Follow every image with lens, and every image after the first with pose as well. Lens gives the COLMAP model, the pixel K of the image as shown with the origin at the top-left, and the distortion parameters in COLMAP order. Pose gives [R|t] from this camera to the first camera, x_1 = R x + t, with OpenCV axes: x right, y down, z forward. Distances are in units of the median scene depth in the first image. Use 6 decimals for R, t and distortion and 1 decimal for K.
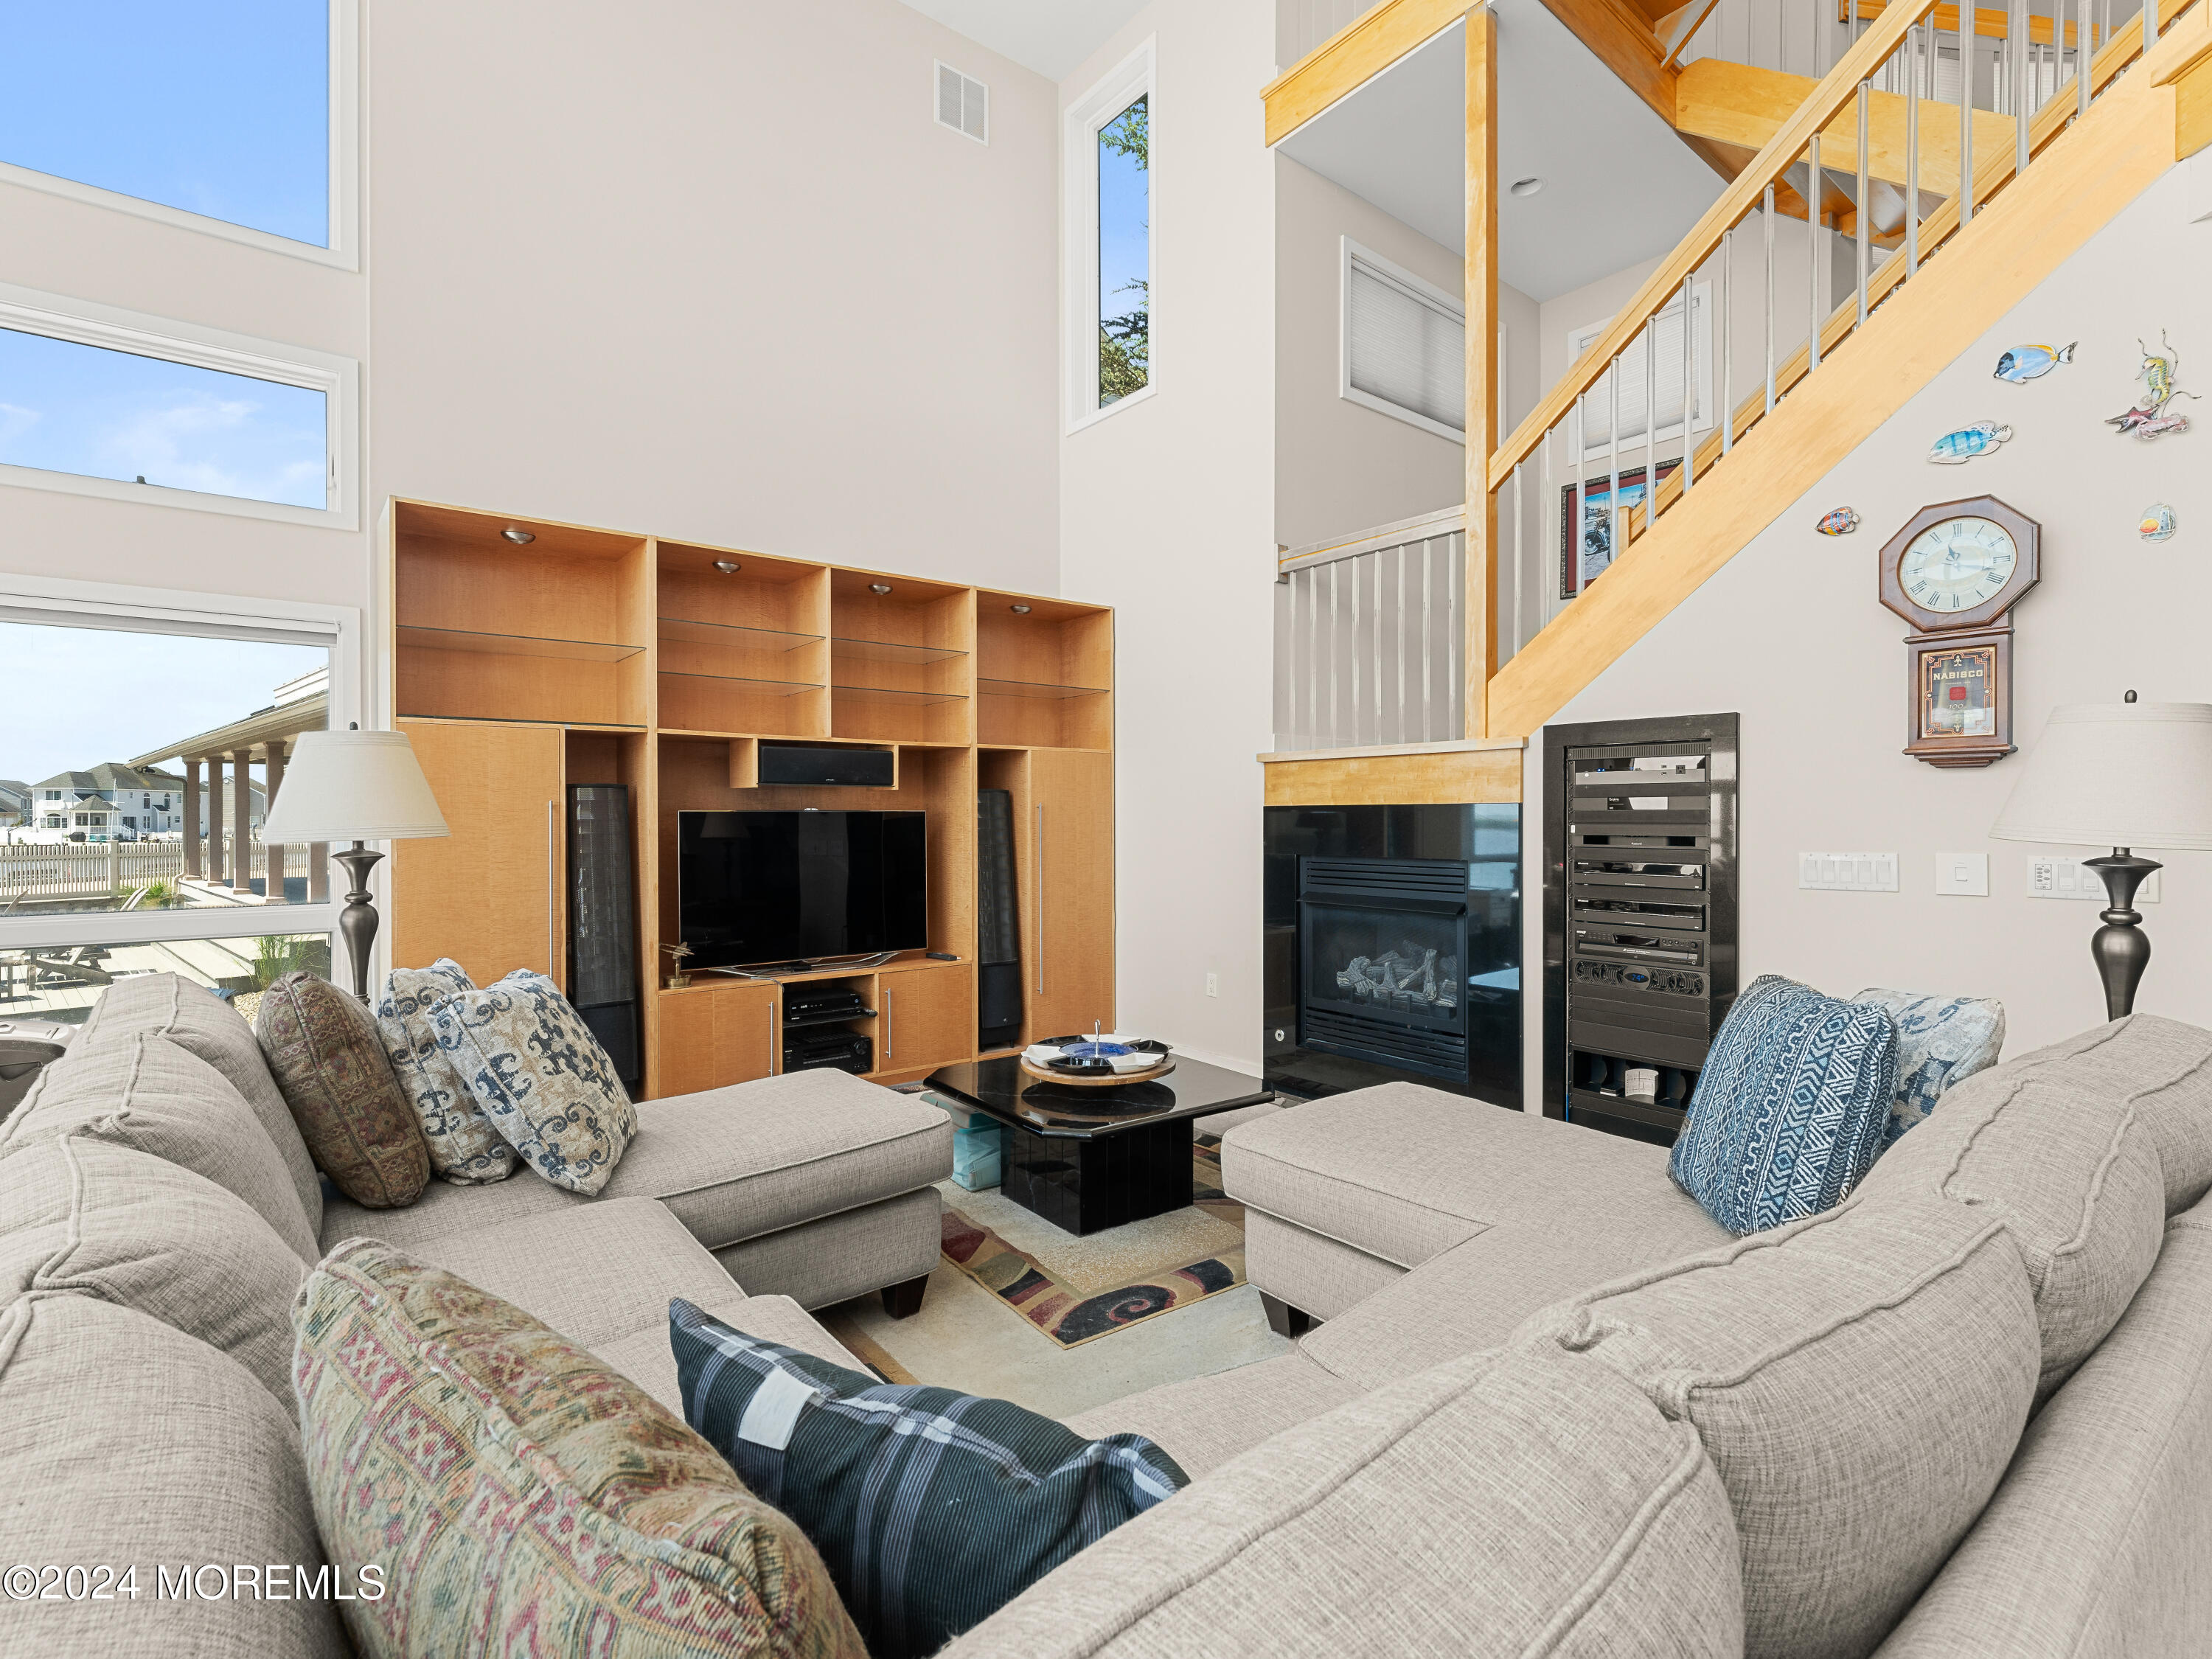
lens RADIAL K [[1061.5, 0, 1106.5], [0, 1061.5, 821.2], [0, 0, 1]] dist [0.001020, 0.001535]
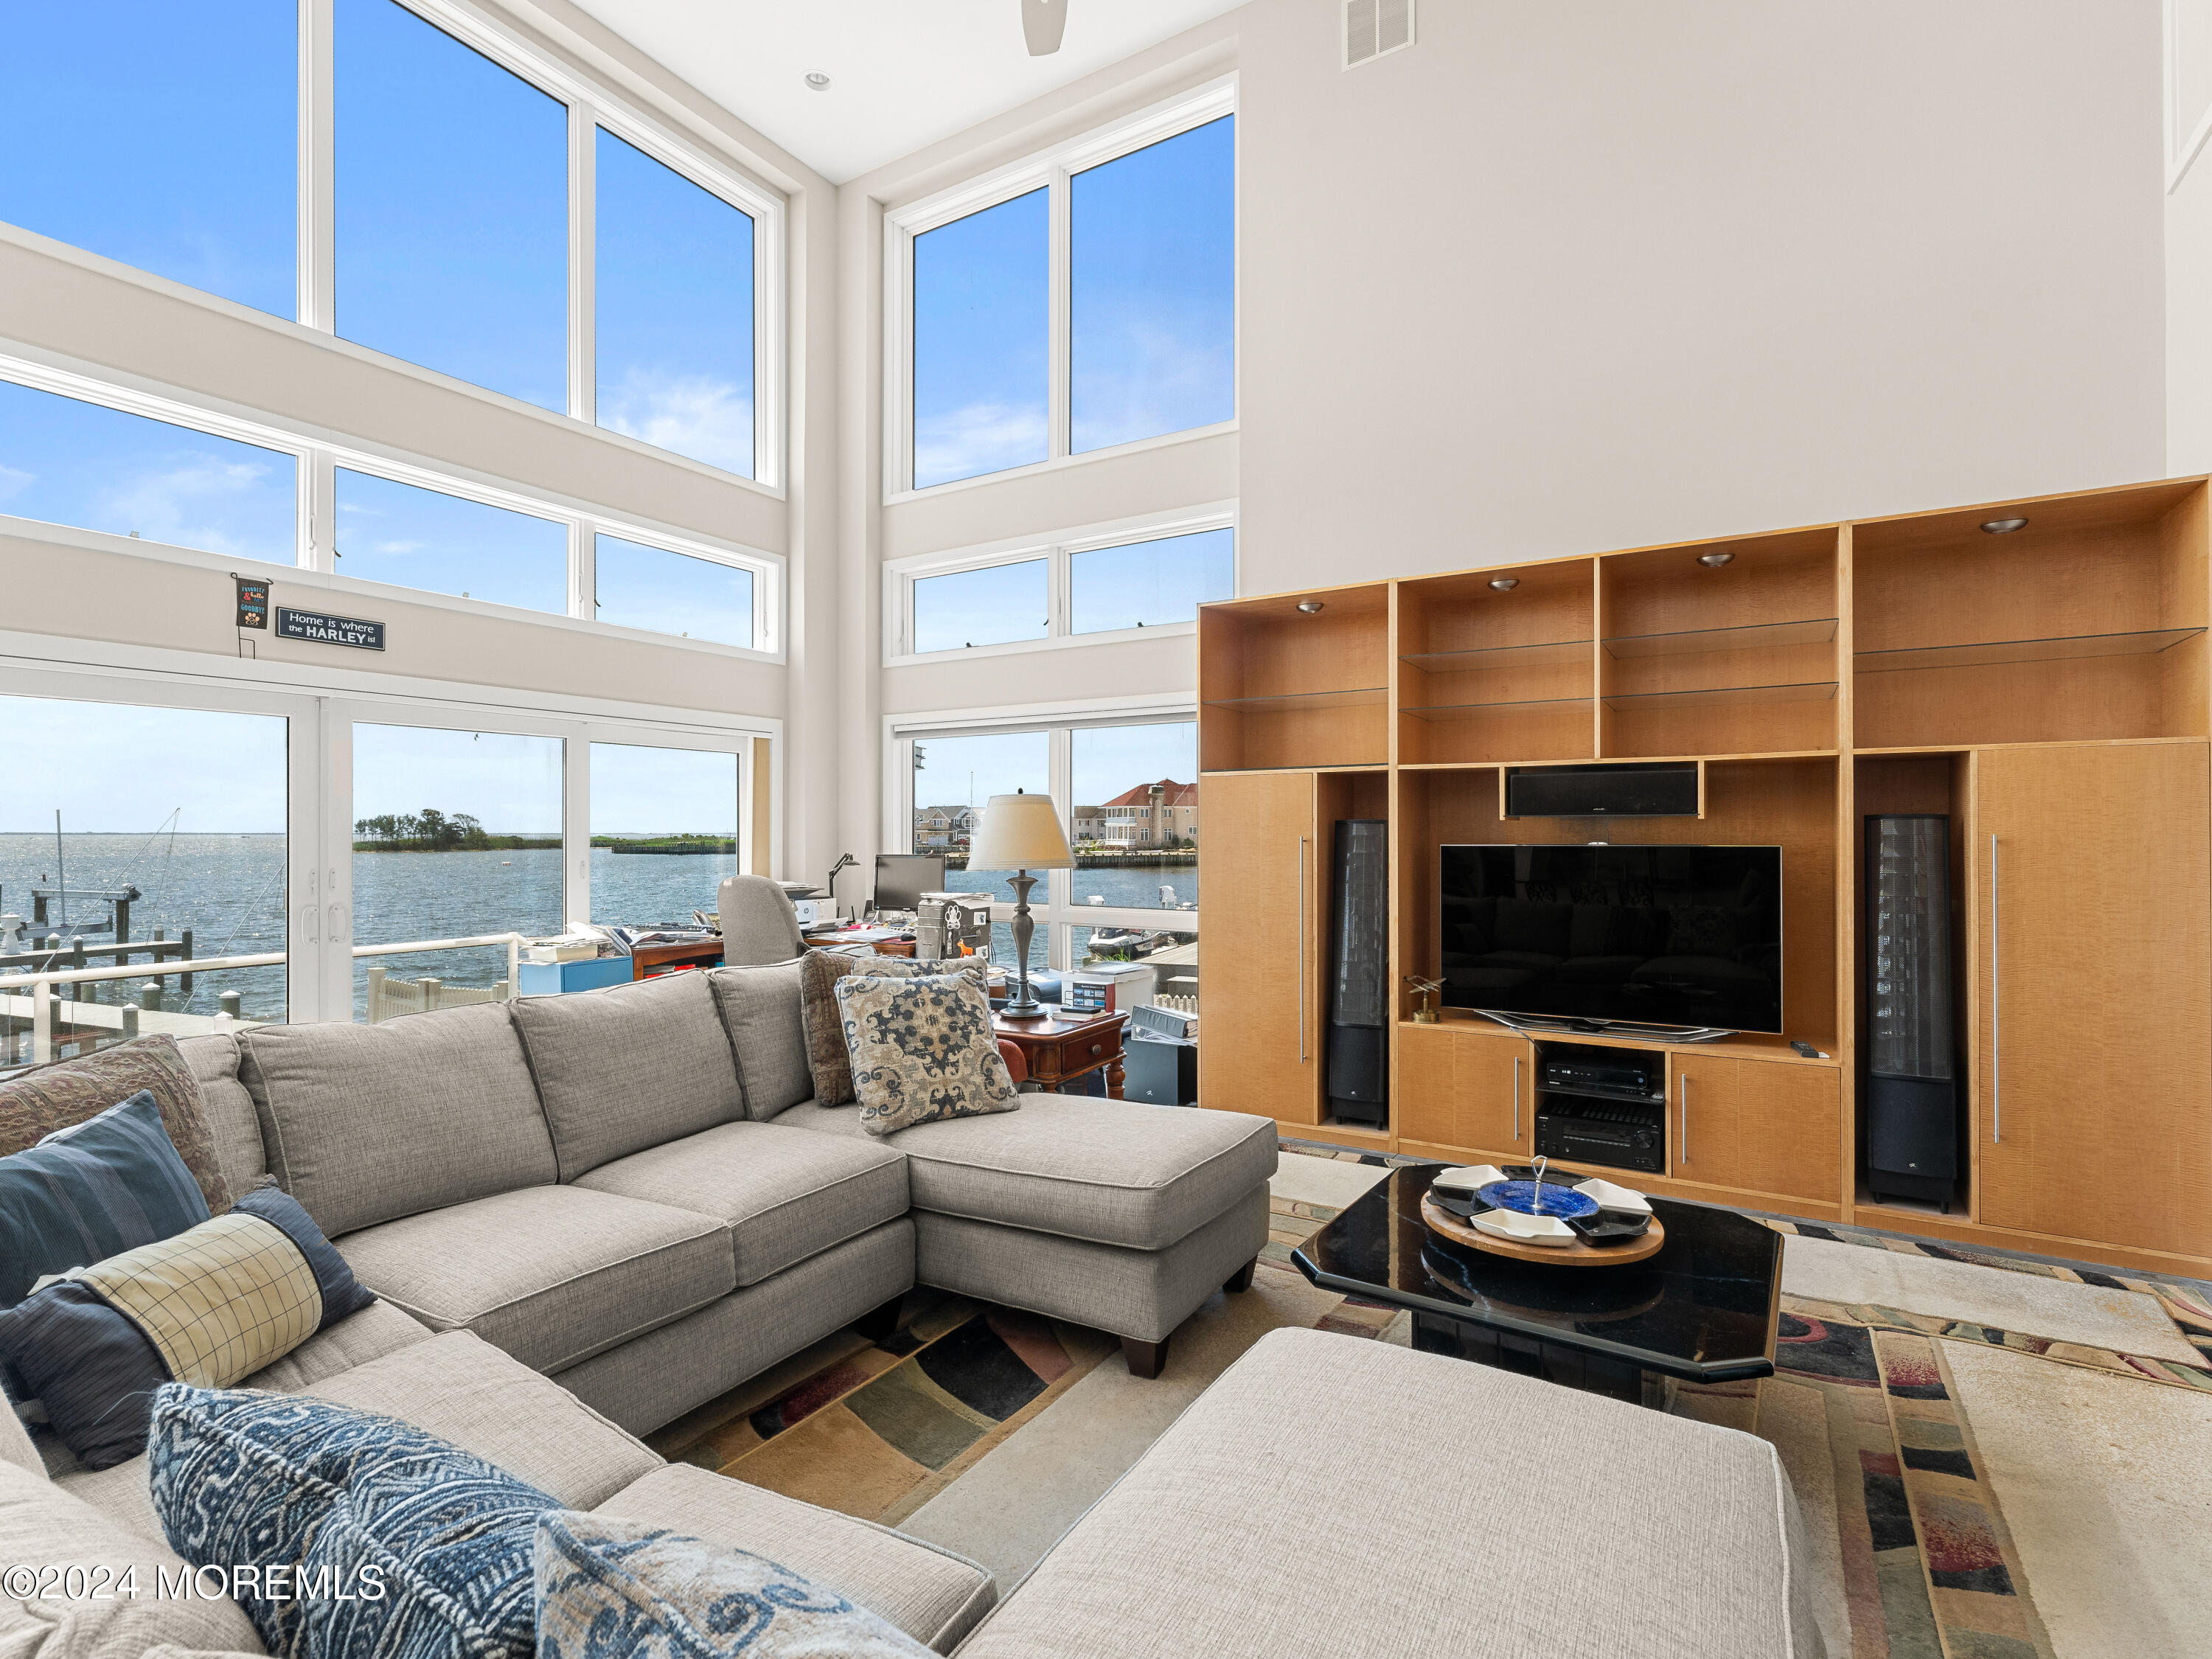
lens RADIAL K [[1061.5, 0, 1138.7], [0, 1061.5, 832.4], [0, 0, 1]] dist [0.001020, 0.001535]
pose [[0.361105, -0.002823, -0.932521, 0.402821], [-0.005754, 0.999970, -0.005256, -0.014437], [0.932507, 0.007264, 0.361078, 0.363175]]
